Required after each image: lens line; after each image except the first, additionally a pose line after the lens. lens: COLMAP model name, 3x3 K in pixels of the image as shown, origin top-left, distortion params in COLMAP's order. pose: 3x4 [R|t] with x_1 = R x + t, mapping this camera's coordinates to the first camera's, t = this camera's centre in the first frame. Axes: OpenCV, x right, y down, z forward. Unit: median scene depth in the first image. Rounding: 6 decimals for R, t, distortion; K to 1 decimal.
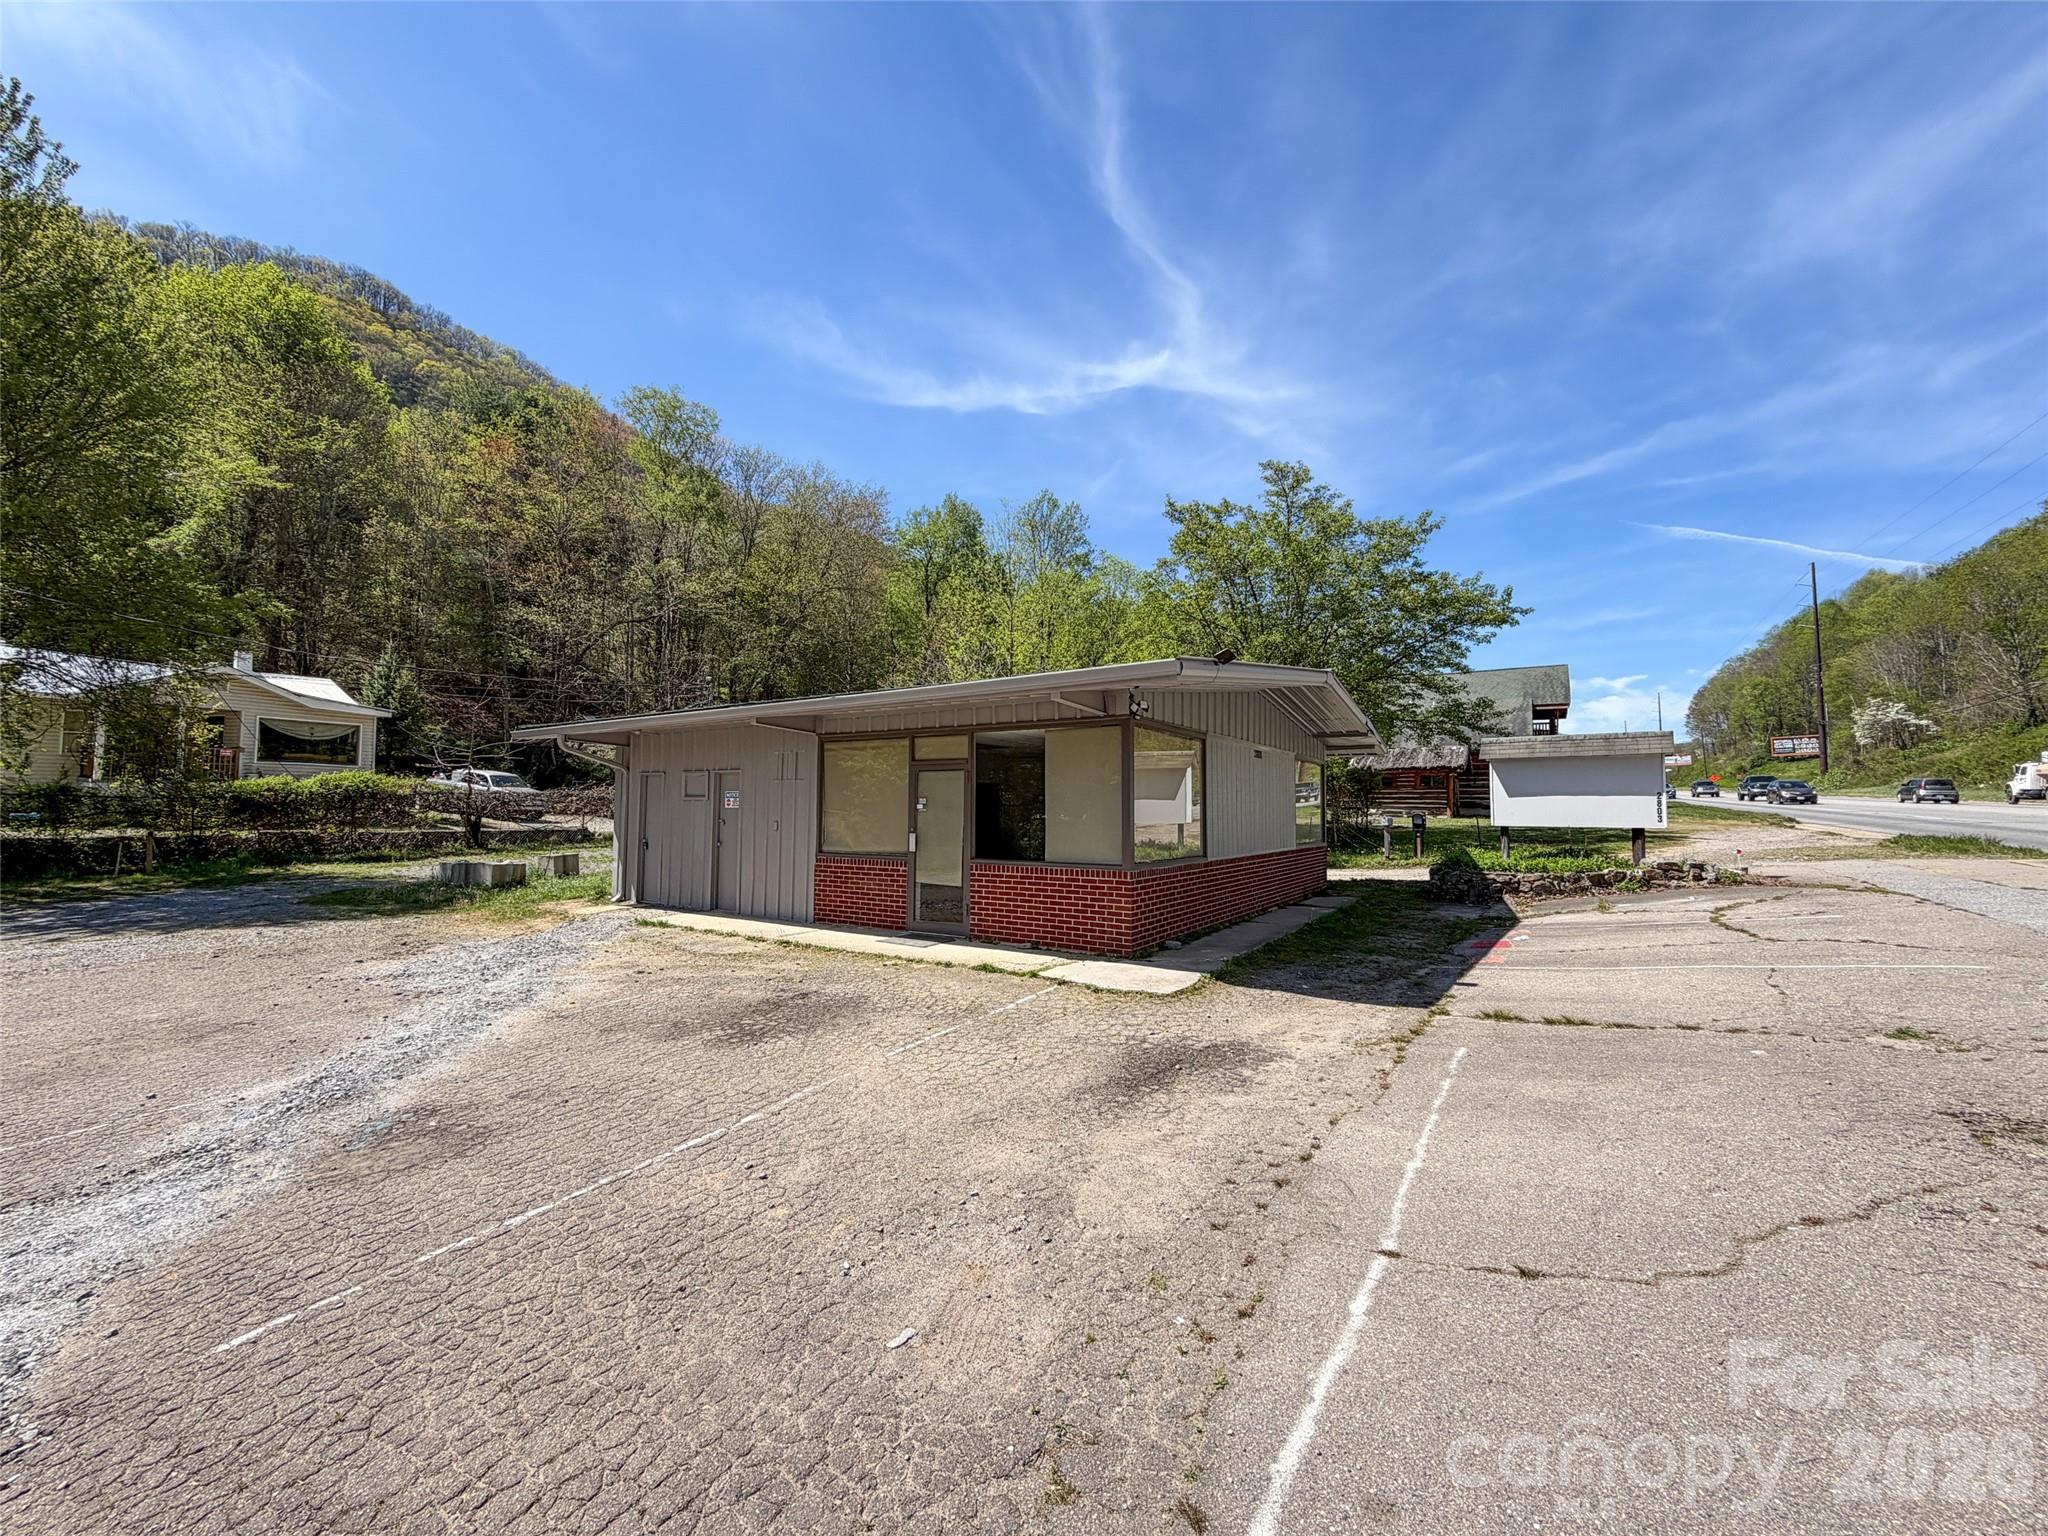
lens RADIAL K [[814.9, 0, 1015.9], [0, 814.9, 764.9], [0, 0, 1]] dist [0.000686, 0.000503]
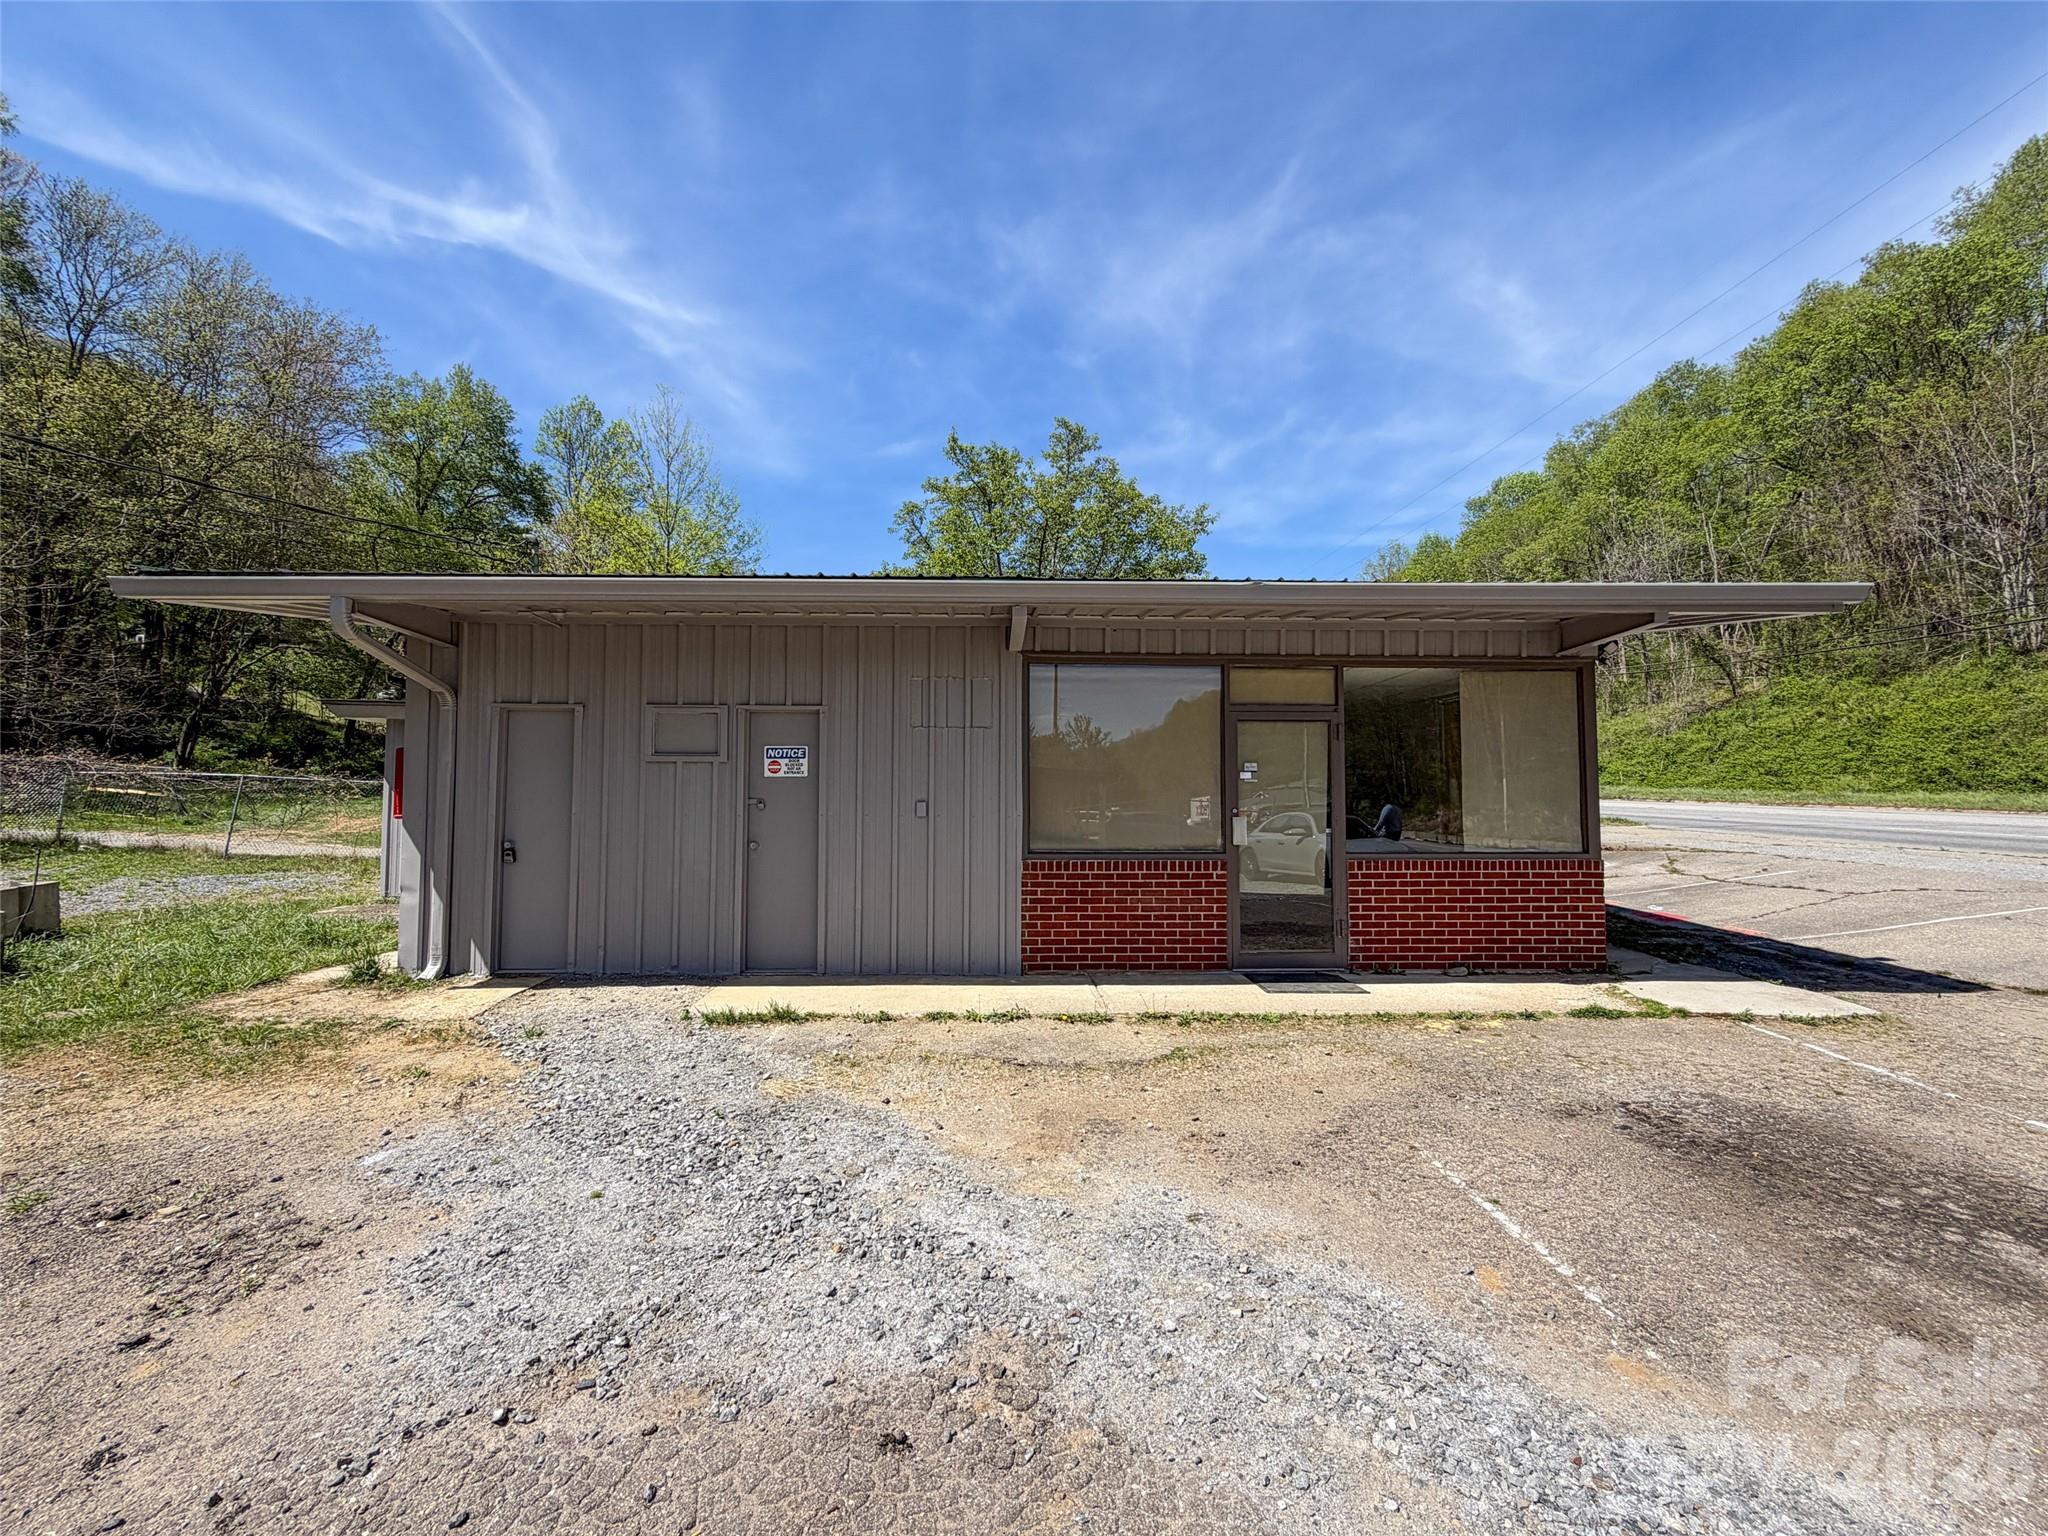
lens RADIAL K [[814.9, 0, 1016.5], [0, 814.9, 778.8], [0, 0, 1]] dist [0.000686, 0.000503]
pose [[0.825112, 0.009184, 0.564895, -0.506394], [-0.029919, 0.999175, 0.027458, 0.033045], [-0.564177, -0.039557, 0.824706, 0.456219]]
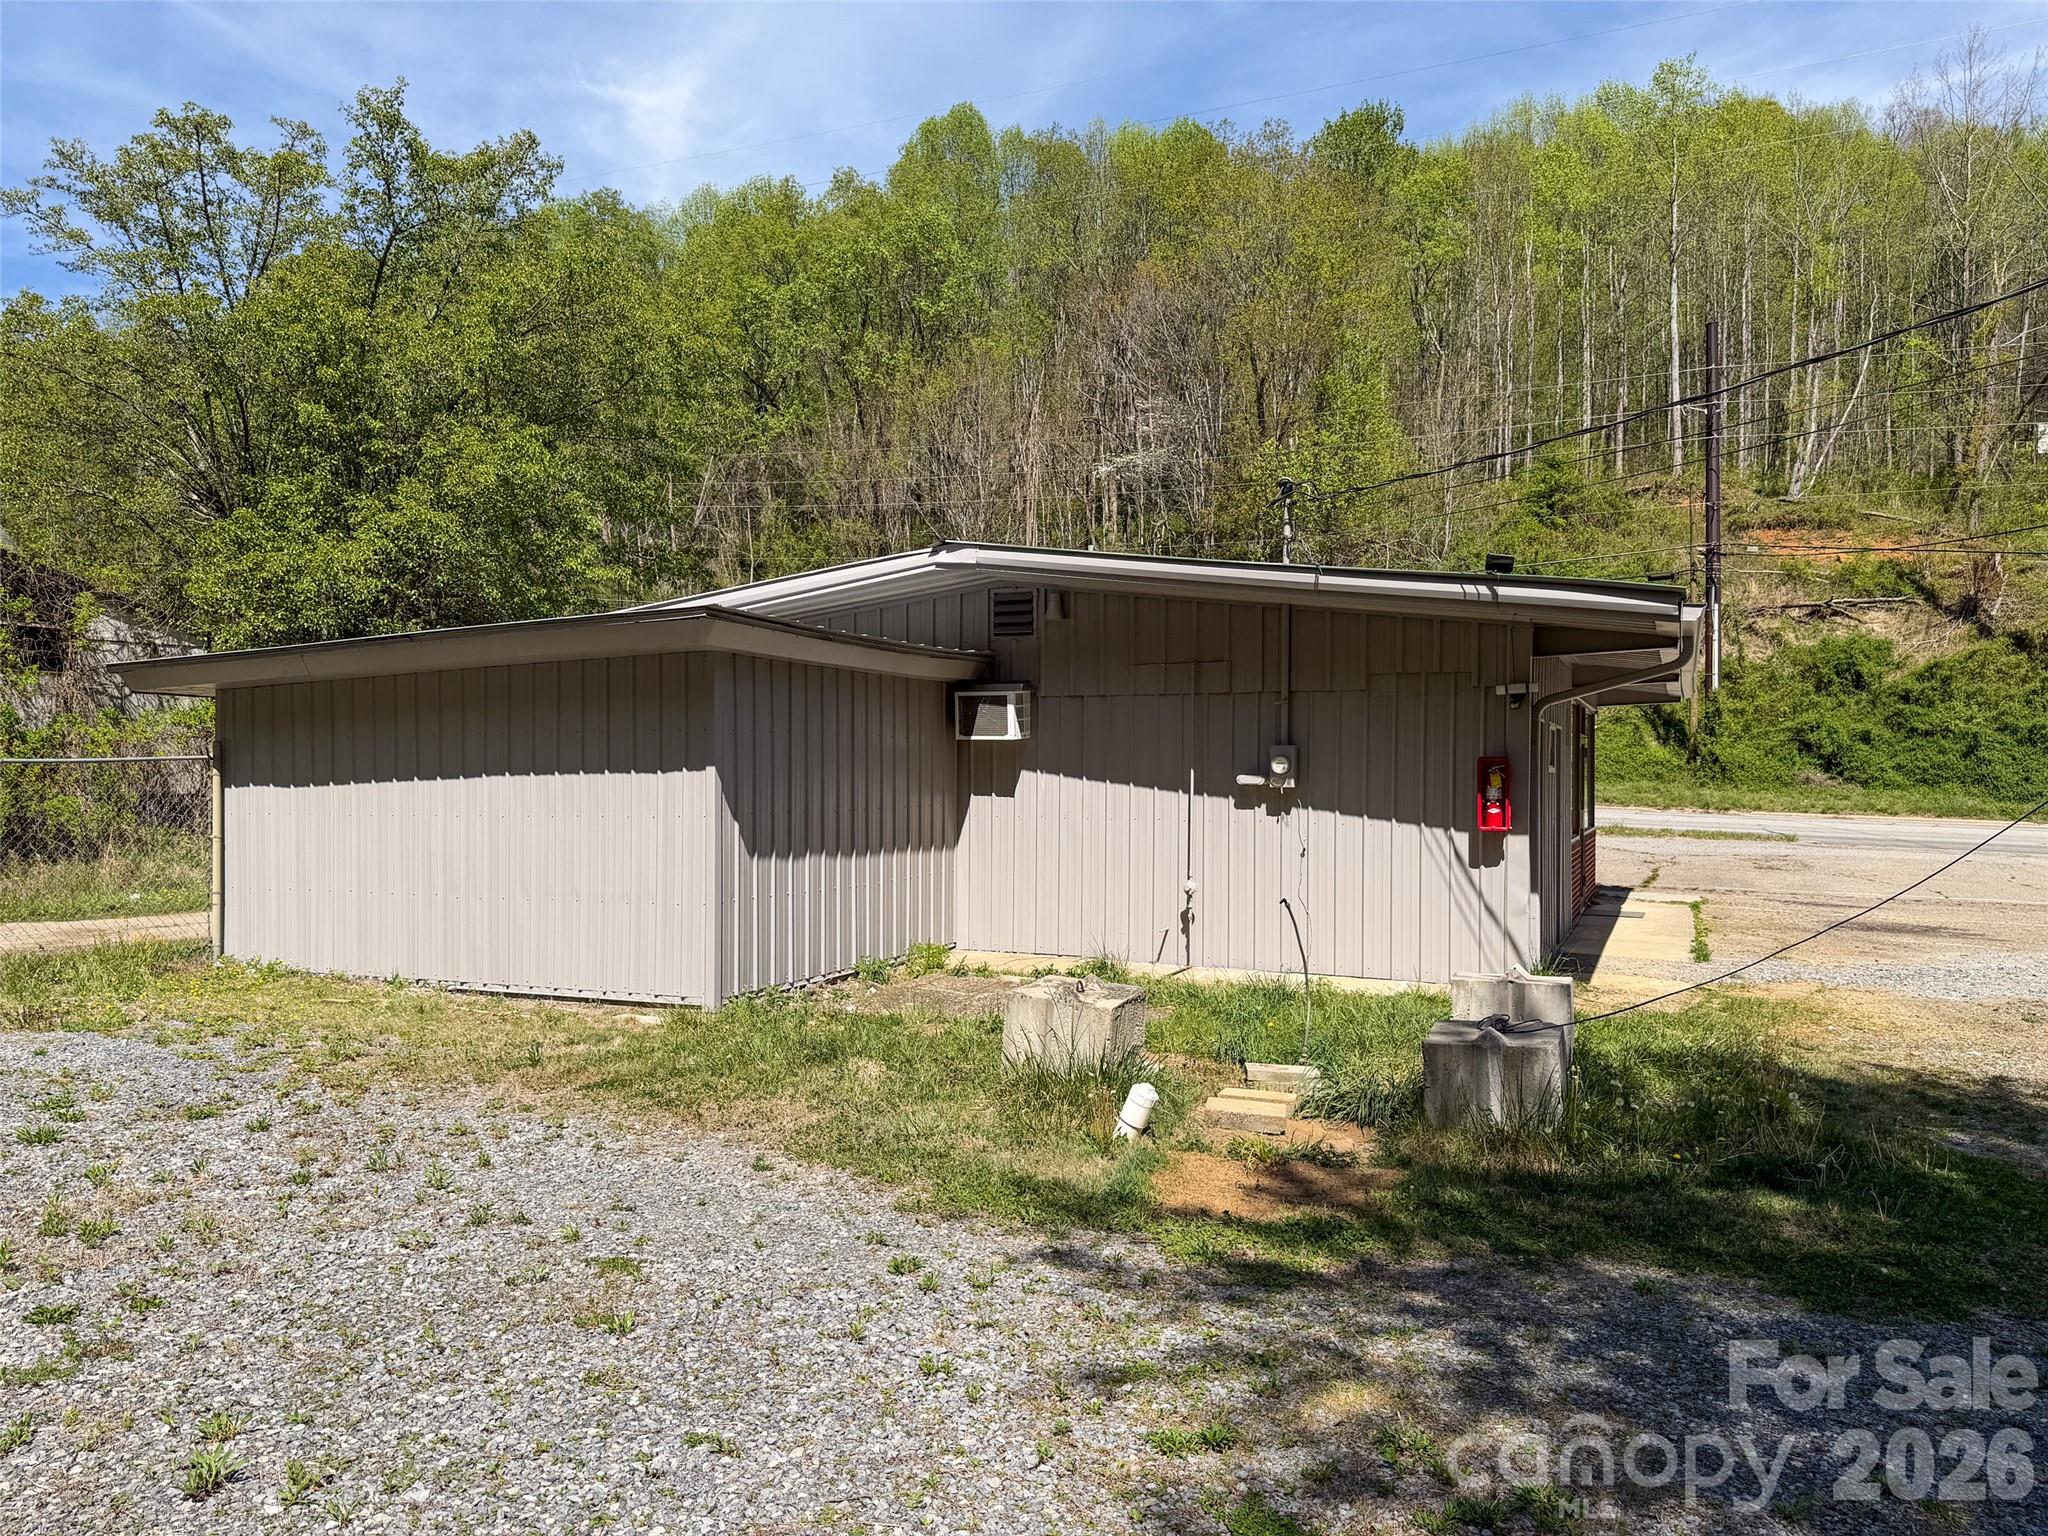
lens RADIAL K [[1438.6, 0, 1034.2], [0, 1438.6, 778.0], [0, 0, 1]] dist [0.042005, -0.041712]
pose [[-0.161006, -0.011454, 0.986887, -1.331734], [-0.062408, 0.998050, 0.001402, 0.065382], [-0.984978, -0.061364, -0.161407, 1.510847]]
